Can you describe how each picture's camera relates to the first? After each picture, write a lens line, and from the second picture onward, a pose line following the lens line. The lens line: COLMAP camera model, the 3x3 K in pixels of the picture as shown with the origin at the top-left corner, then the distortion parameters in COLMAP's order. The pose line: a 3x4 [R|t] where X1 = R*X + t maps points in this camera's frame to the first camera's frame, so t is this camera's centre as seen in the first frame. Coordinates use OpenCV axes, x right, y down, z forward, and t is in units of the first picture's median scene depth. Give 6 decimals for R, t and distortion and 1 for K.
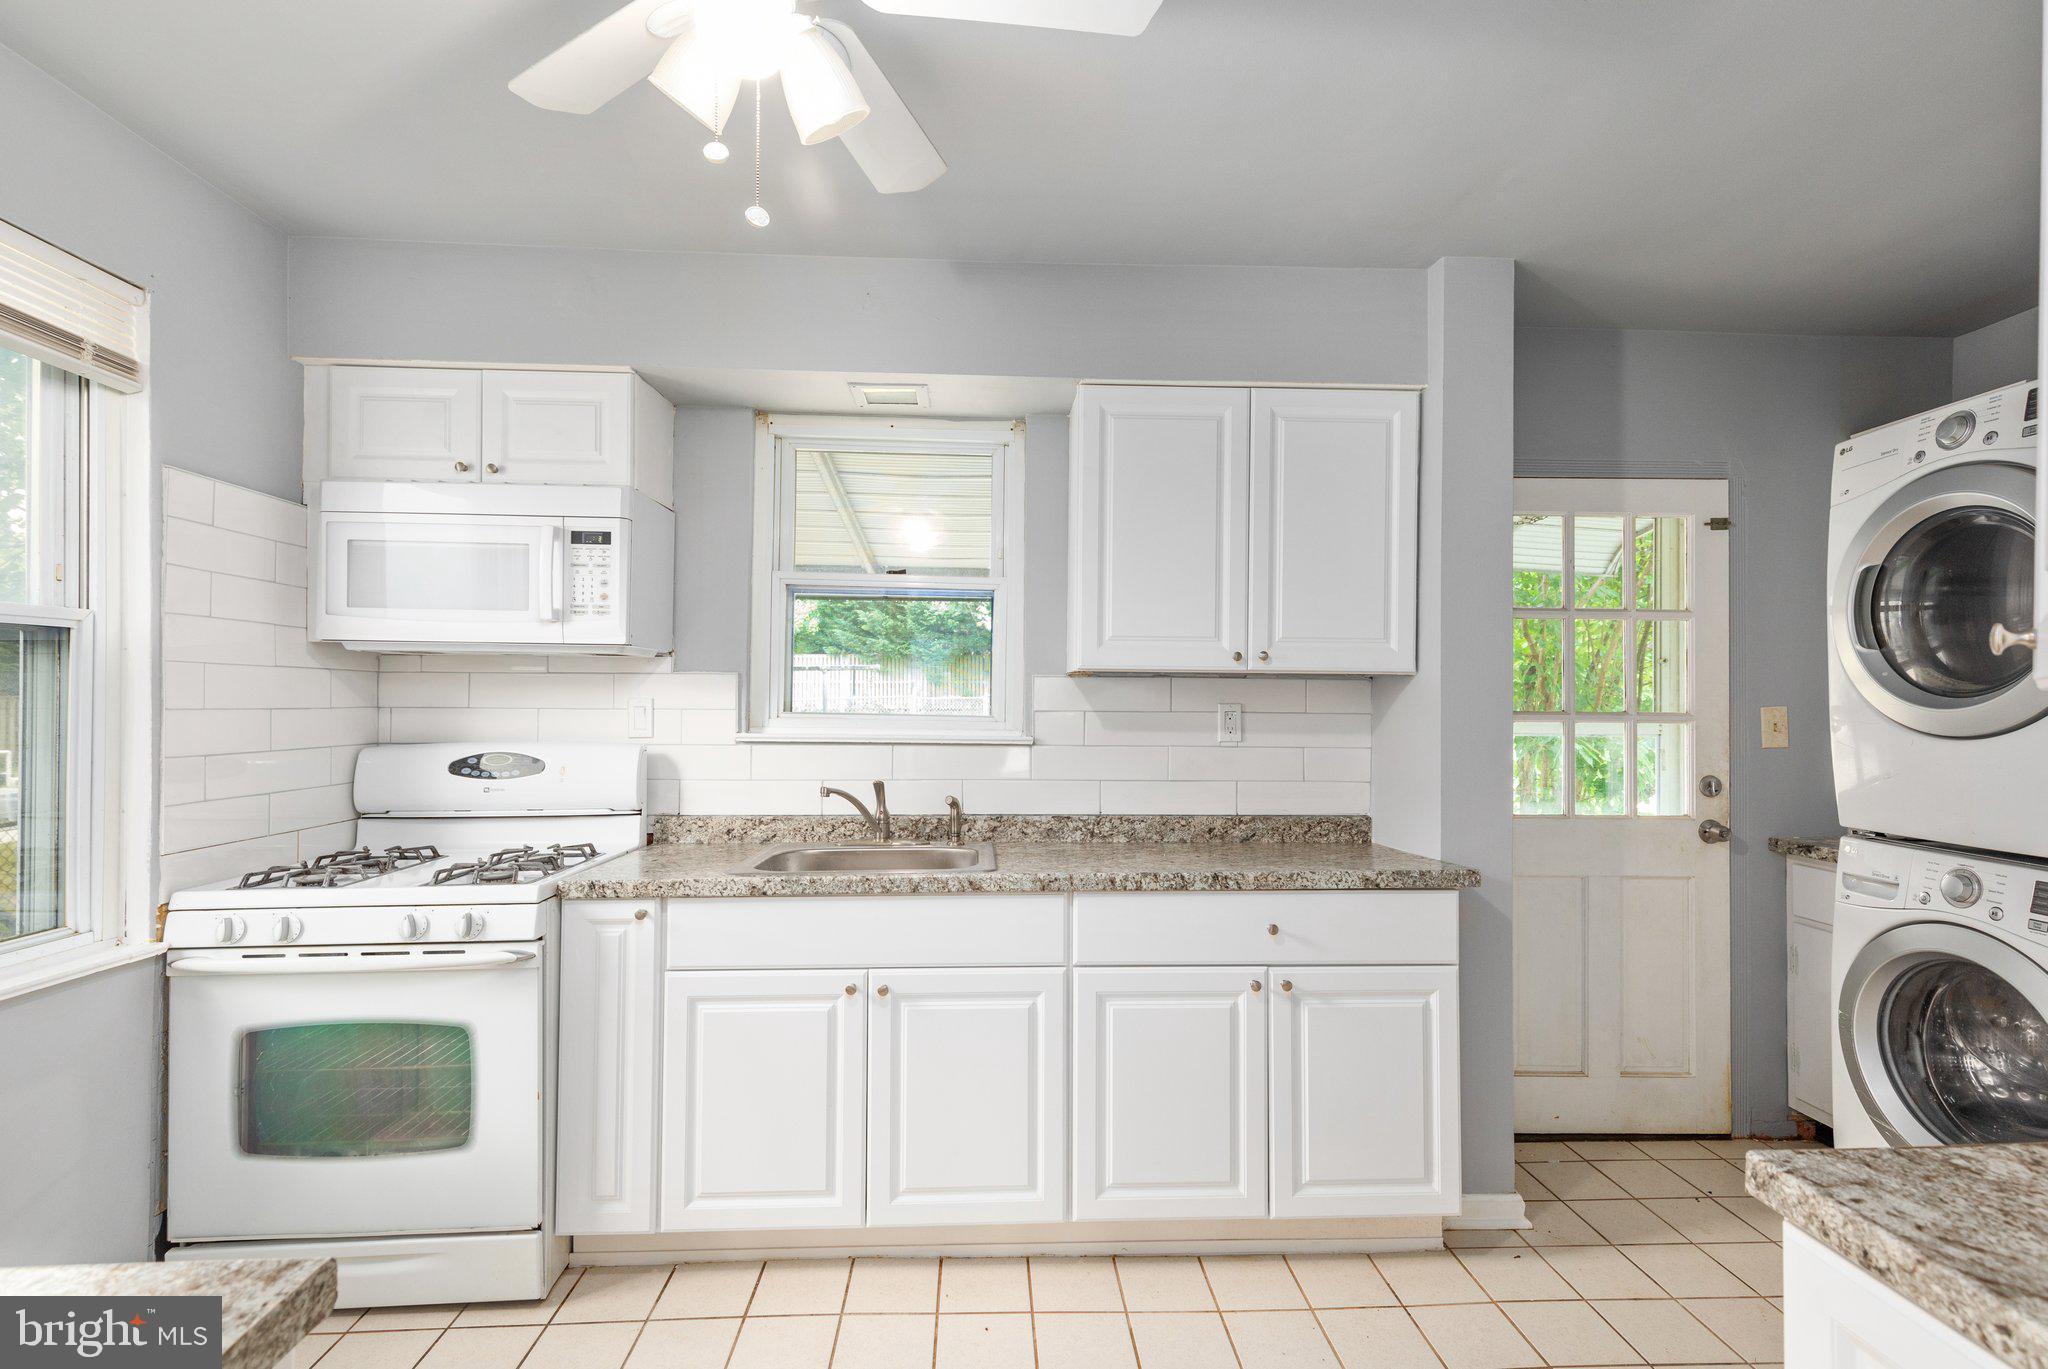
lens RADIAL K [[921.4, 0, 1025.5], [0, 921.4, 698.8], [0, 0, 1]] dist [0.000104, -0.000249]
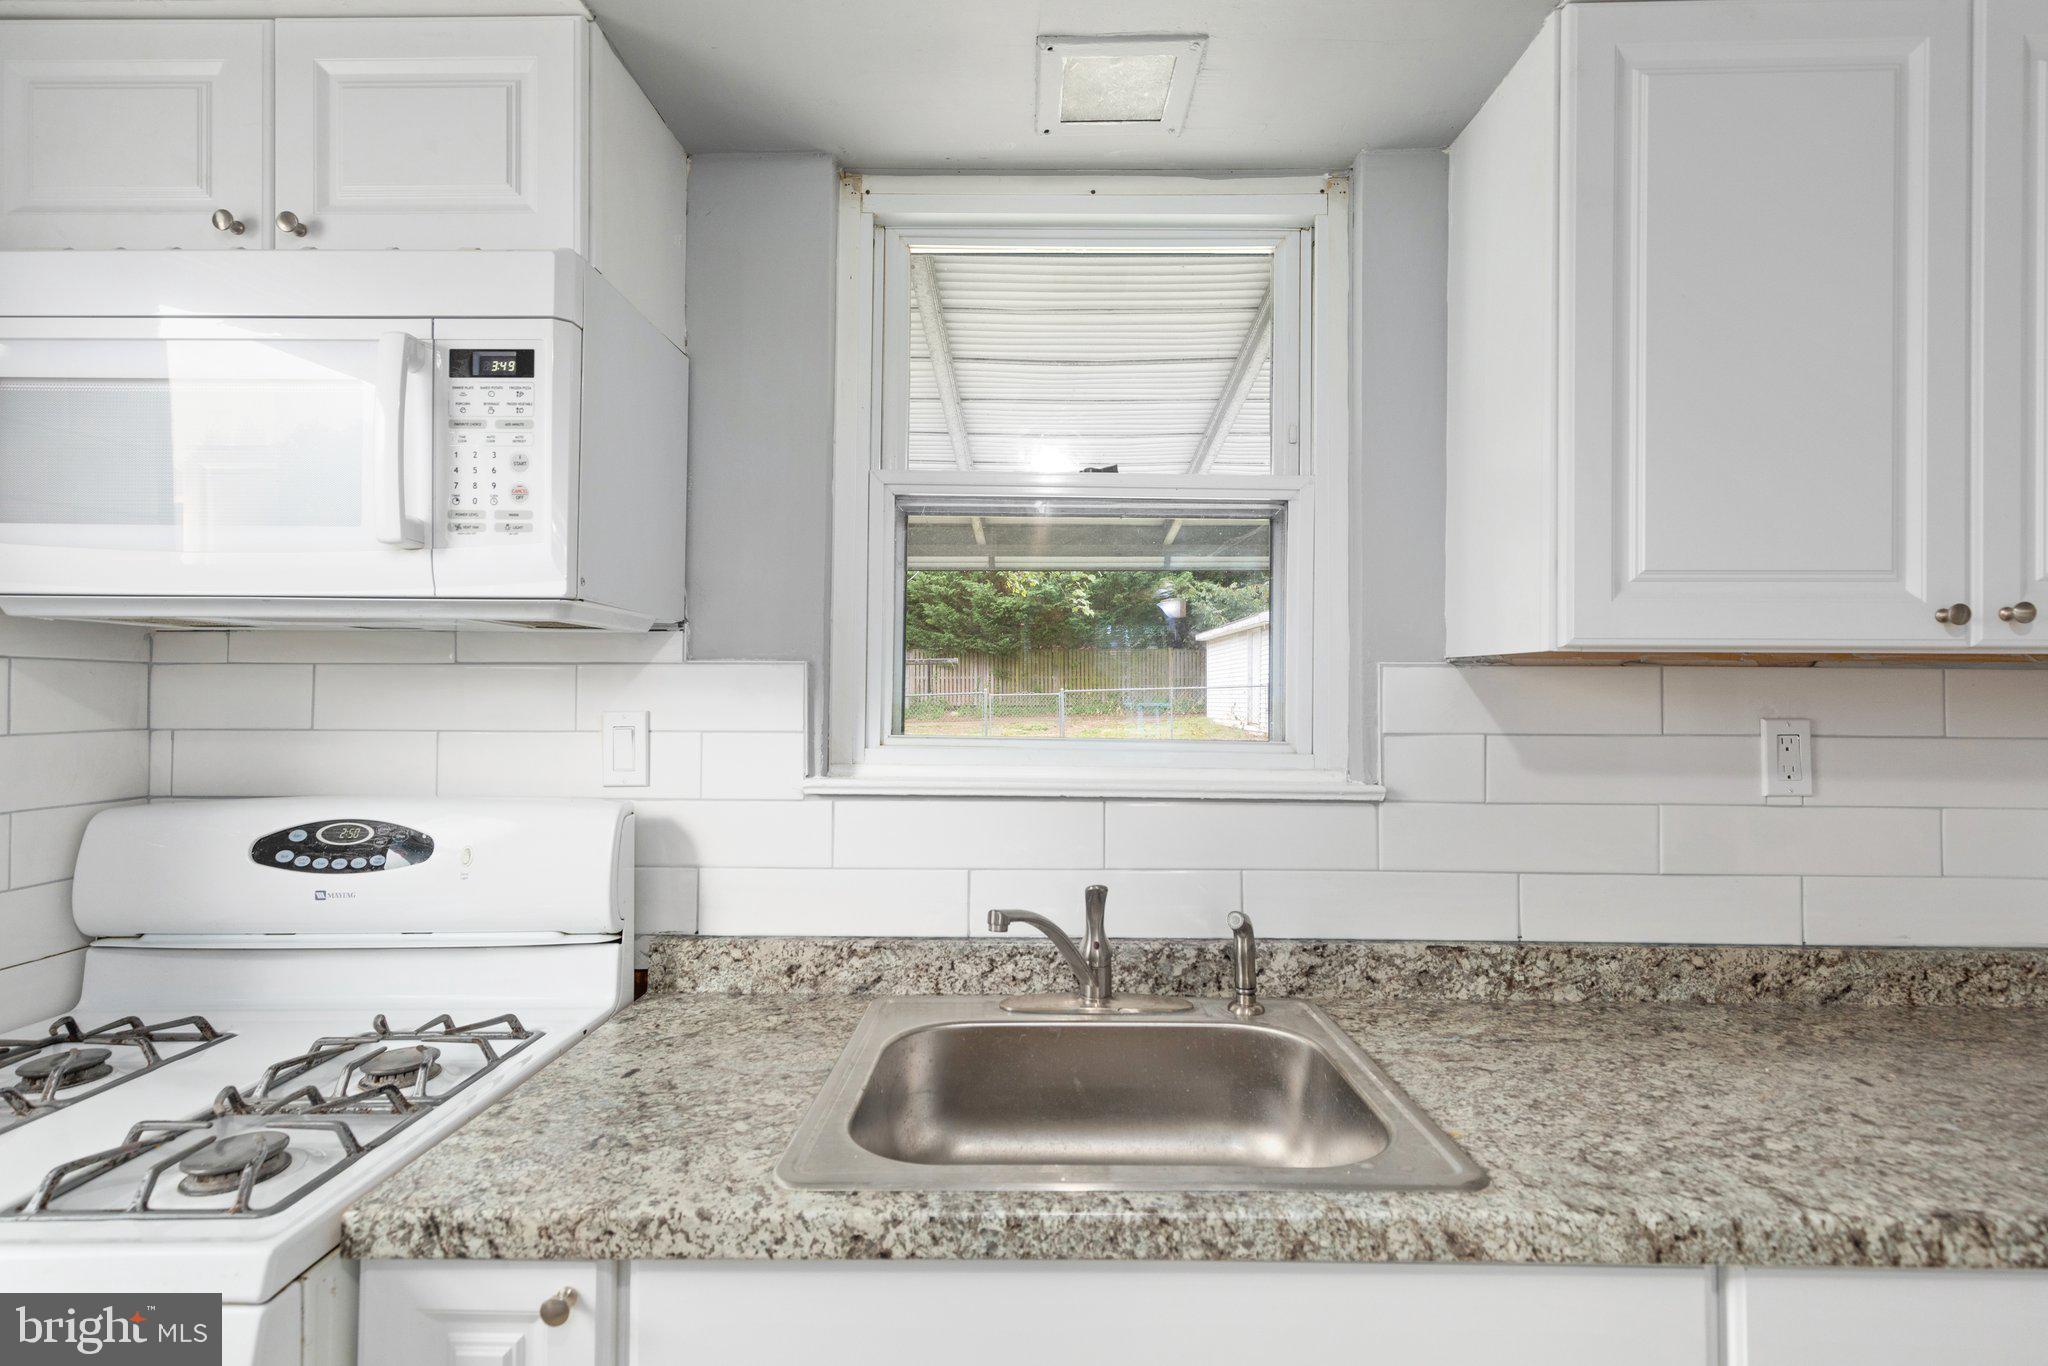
lens RADIAL K [[925.9, 0, 1024.0], [0, 925.9, 689.1], [0, 0, 1]] dist [-0.002488, -0.000555]
pose [[0.997829, -0.003547, -0.065761, -0.160438], [0.003192, 0.999980, -0.005494, -0.009665], [0.065779, 0.005273, 0.997820, 0.501278]]
